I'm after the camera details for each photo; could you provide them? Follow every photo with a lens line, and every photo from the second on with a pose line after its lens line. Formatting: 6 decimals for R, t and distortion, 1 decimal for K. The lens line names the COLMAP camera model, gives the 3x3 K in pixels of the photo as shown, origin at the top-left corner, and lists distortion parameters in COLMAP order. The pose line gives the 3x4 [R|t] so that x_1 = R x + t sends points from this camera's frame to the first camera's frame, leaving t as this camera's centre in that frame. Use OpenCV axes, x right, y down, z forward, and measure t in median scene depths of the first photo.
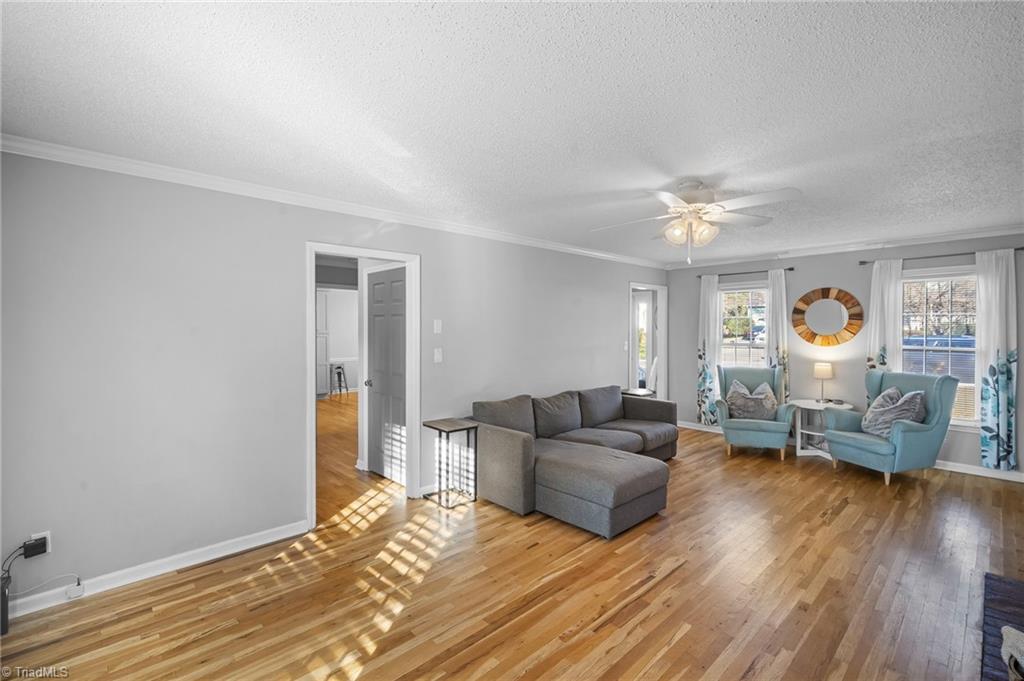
lens RADIAL K [[463.2, 0, 515.2], [0, 463.2, 336.1], [0, 0, 1]] dist [0.006213, 0.000401]
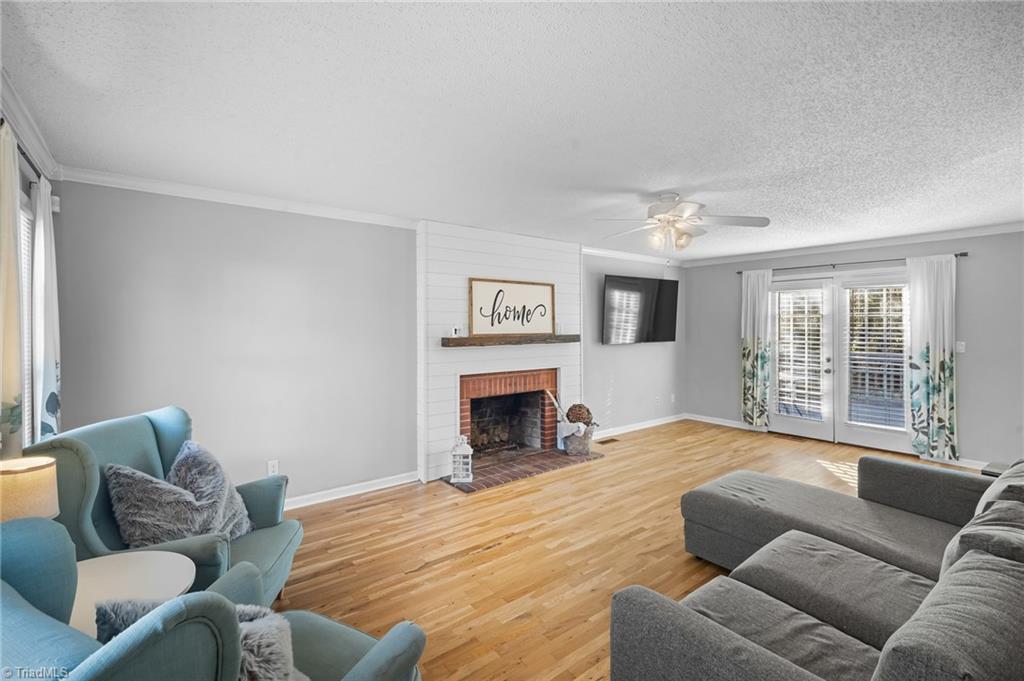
lens RADIAL K [[463.2, 0, 512.8], [0, 463.2, 332.9], [0, 0, 1]] dist [0.006213, 0.000401]
pose [[-0.996519, 0.001907, 0.083343, 0.570074], [0.002983, 0.999914, 0.012791, -0.009856], [-0.083311, 0.012995, -0.996439, 1.864380]]
